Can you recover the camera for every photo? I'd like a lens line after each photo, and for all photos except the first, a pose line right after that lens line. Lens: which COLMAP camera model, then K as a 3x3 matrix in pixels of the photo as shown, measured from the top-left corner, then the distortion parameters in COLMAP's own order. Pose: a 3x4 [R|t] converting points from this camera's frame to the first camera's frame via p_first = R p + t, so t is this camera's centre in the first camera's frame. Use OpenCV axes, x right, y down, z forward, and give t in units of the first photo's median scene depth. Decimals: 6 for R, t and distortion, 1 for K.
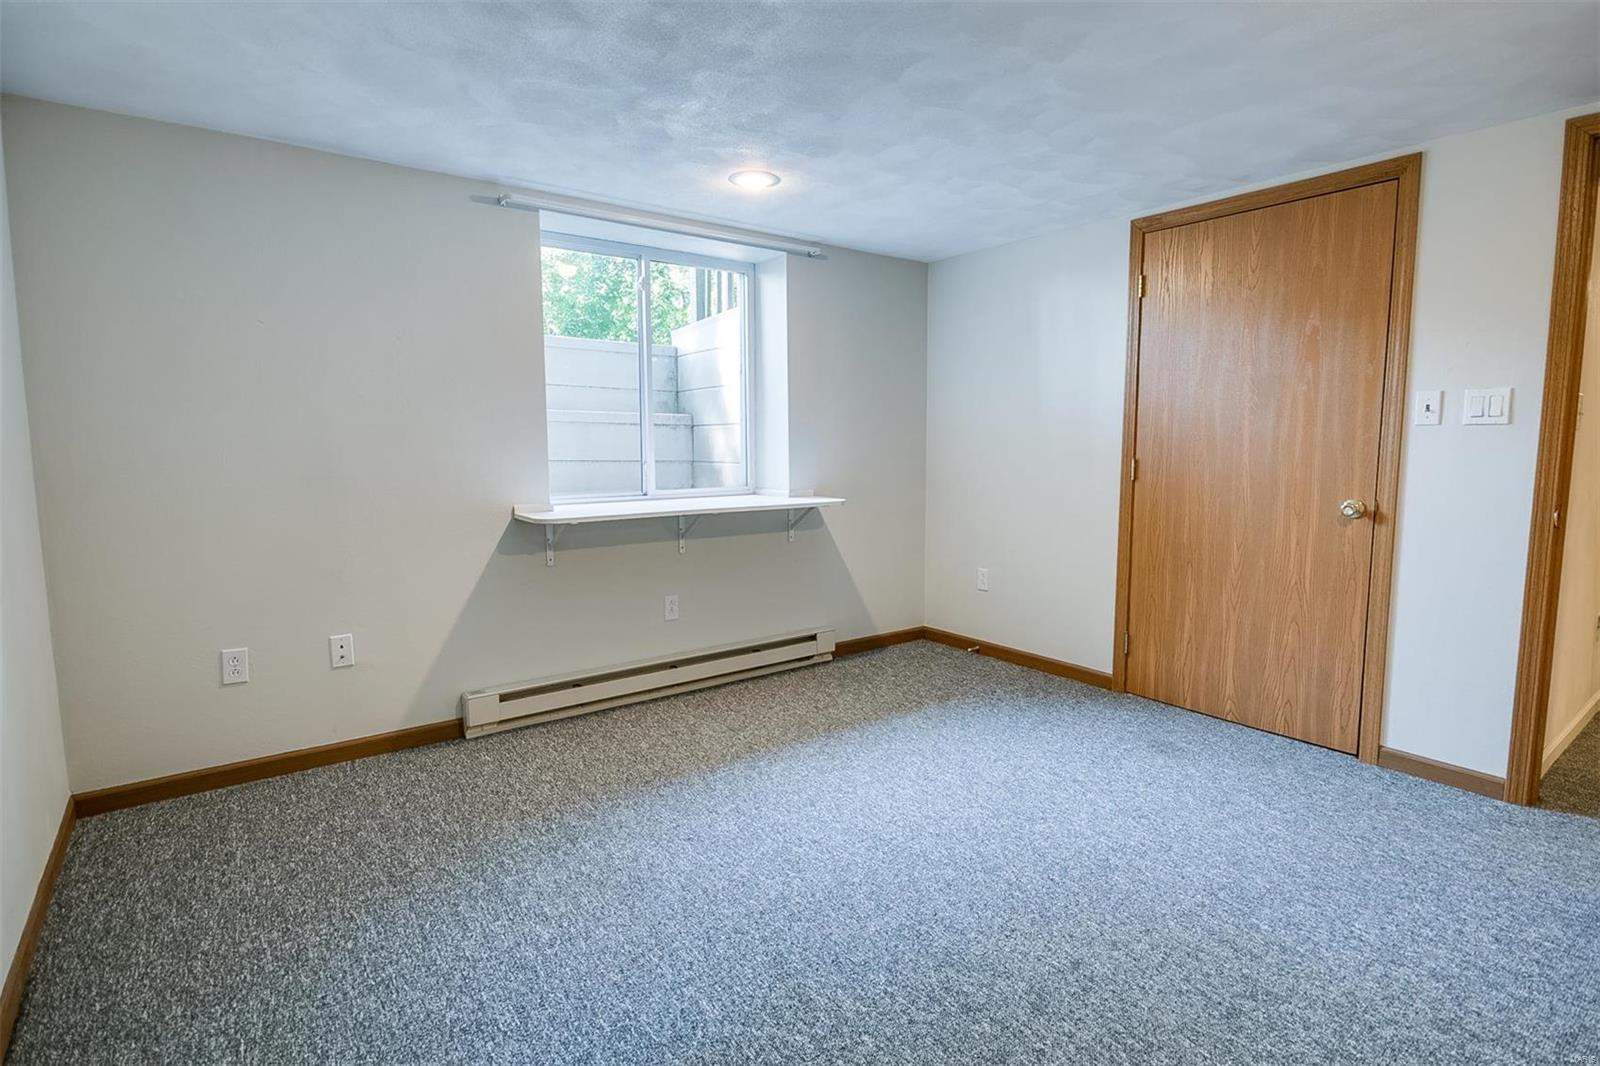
lens RADIAL K [[795.3, 0, 800.6], [0, 795.3, 522.5], [0, 0, 1]] dist [-0.004126, -0.000309]
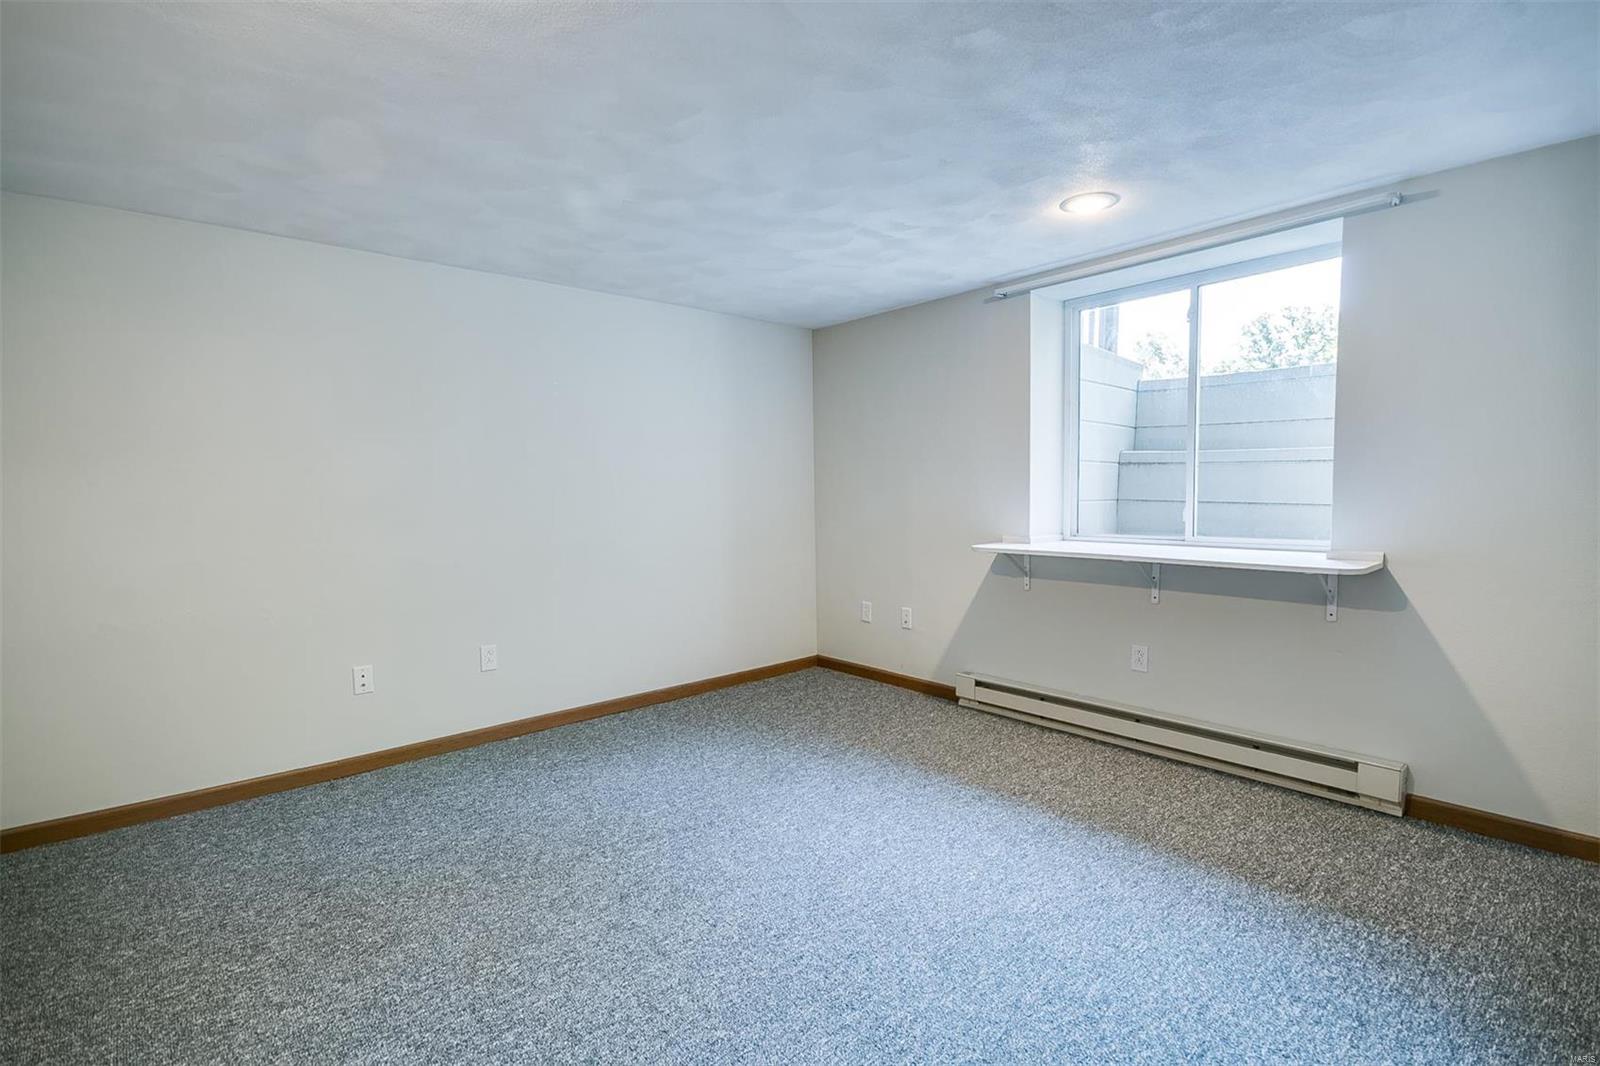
lens RADIAL K [[733.2, 0, 809.7], [0, 733.2, 537.6], [0, 0, 1]] dist [-0.009391, -0.000150]
pose [[0.080154, 0.064929, -0.994666, 0.756981], [-0.091122, 0.994175, 0.057554, -0.056263], [0.992609, 0.086023, 0.085603, 0.601121]]
